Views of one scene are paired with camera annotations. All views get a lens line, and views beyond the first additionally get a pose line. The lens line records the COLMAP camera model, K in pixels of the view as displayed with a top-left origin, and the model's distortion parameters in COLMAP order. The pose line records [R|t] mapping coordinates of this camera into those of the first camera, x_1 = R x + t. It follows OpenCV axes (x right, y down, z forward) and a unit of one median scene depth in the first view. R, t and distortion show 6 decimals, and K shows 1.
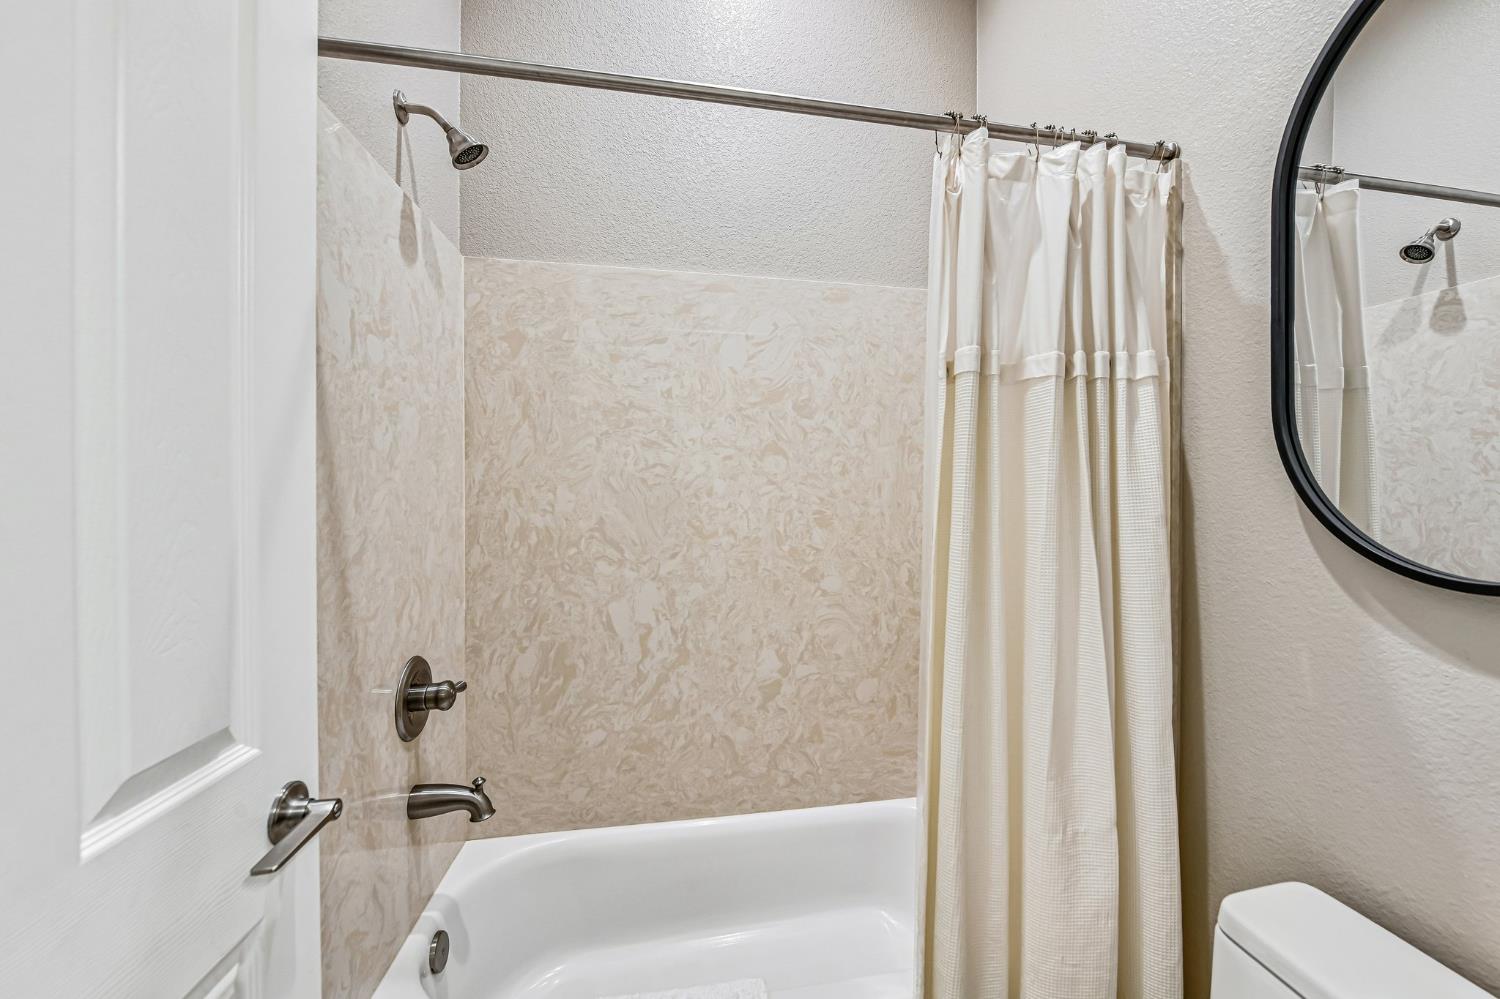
lens RADIAL K [[606.4, 0, 757.6], [0, 606.4, 490.3], [0, 0, 1]] dist [-0.008119, -0.000801]
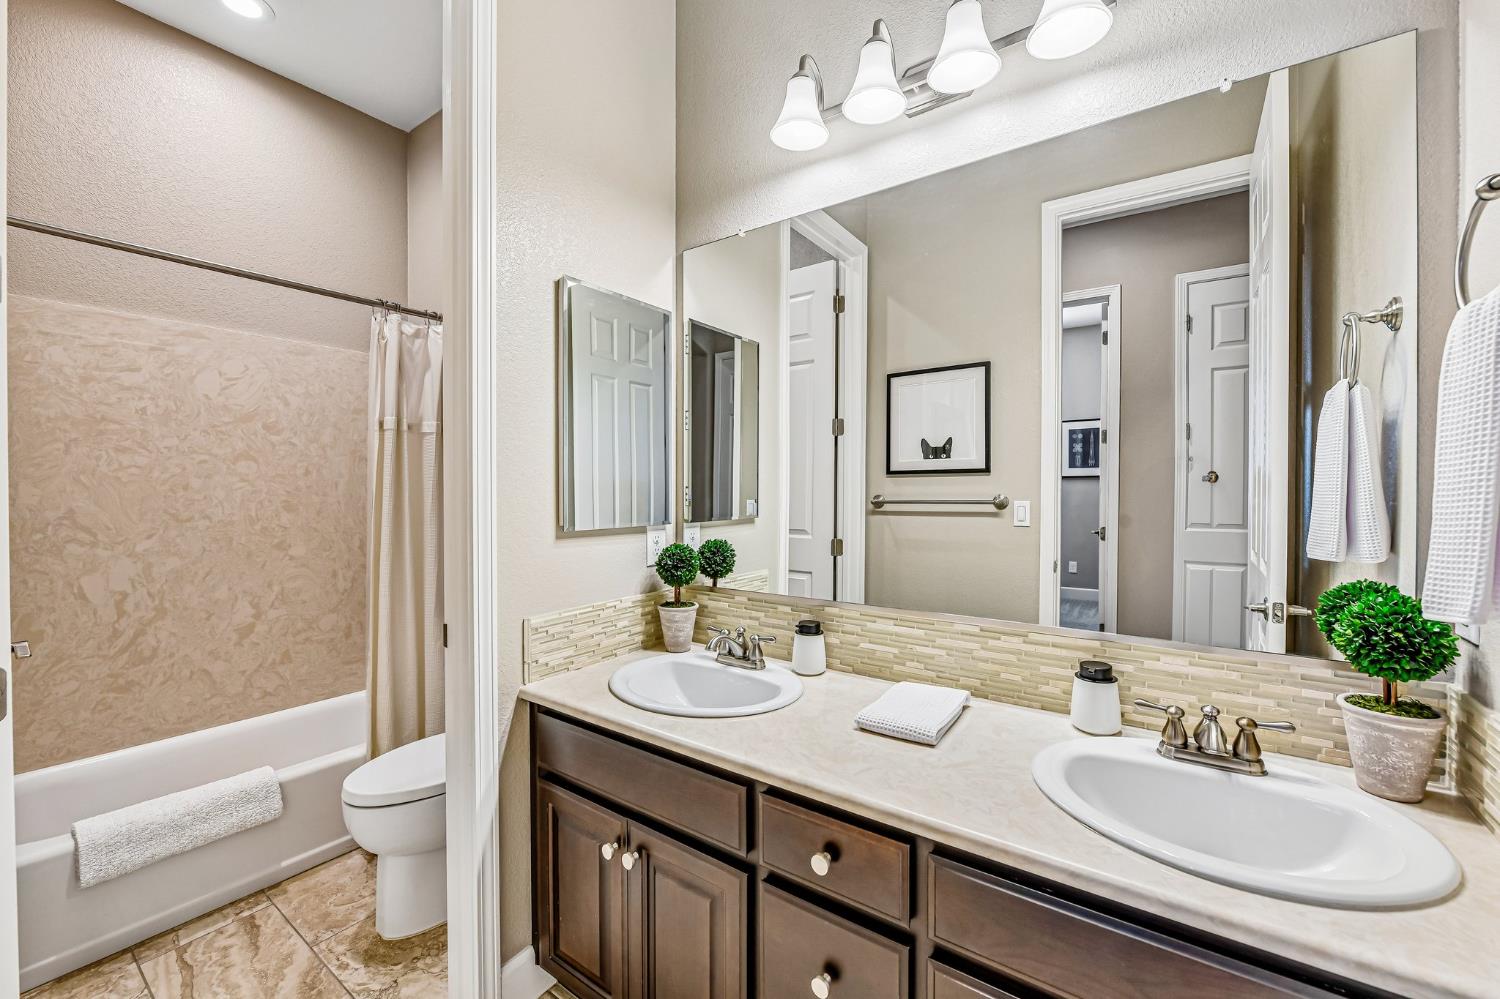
lens RADIAL K [[606.4, 0, 764.3], [0, 606.4, 494.9], [0, 0, 1]] dist [-0.008119, -0.000801]
pose [[0.671899, -0.012077, 0.740544, -0.205809], [0.005436, 0.999921, 0.011375, 0.011191], [-0.740623, -0.003617, 0.671911, -0.835415]]
